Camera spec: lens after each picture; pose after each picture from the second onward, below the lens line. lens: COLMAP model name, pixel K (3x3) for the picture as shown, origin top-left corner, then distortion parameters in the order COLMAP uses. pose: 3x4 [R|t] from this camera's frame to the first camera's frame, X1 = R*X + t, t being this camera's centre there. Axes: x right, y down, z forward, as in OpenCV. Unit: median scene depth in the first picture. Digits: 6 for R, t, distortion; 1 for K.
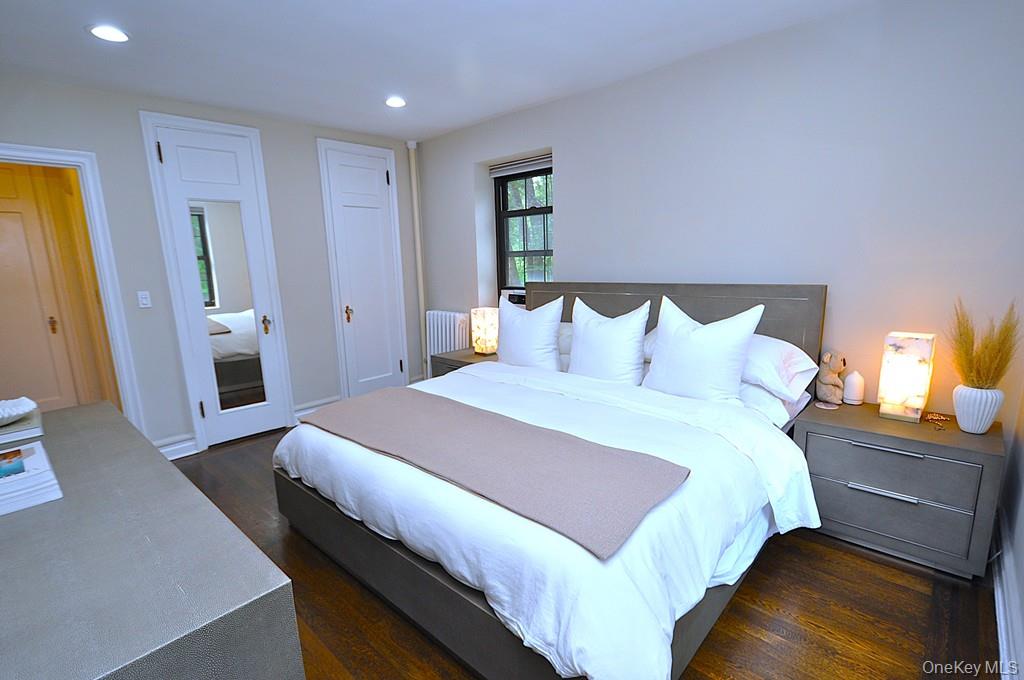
lens RADIAL K [[464.6, 0, 510.0], [0, 464.6, 354.3], [0, 0, 1]] dist [0.013727, -0.008304]
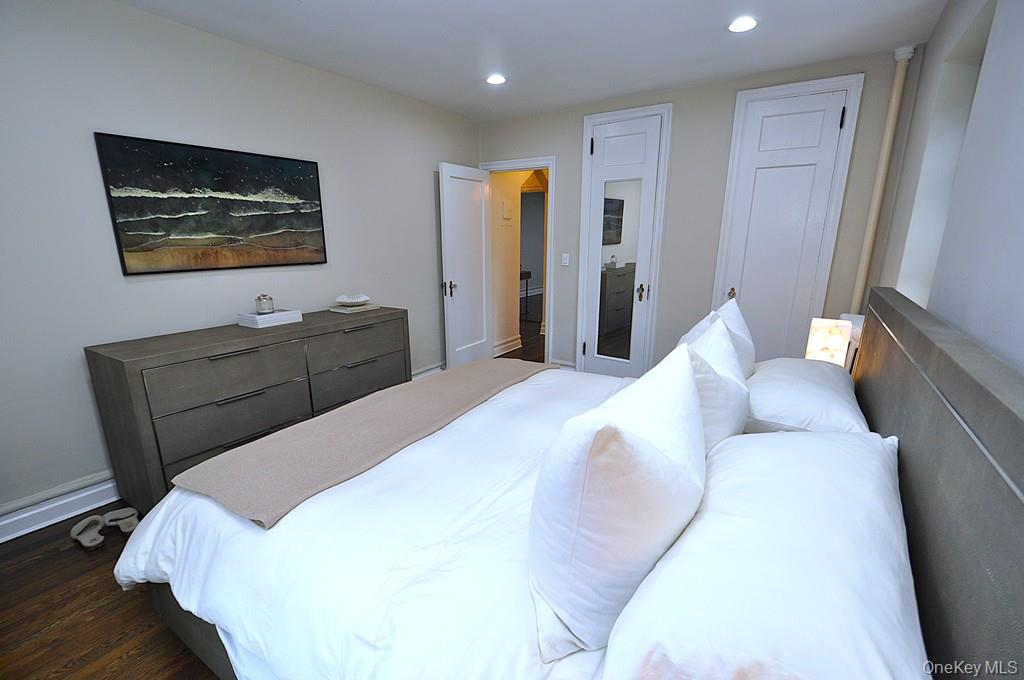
lens RADIAL K [[445.1, 0, 509.0], [0, 445.1, 354.4], [0, 0, 1]] dist [0.013594, -0.011627]
pose [[0.167516, 0.286611, -0.943288, 0.481918], [-0.208122, 0.945526, 0.250331, -0.131949], [0.963651, 0.154384, 0.218041, 0.526901]]
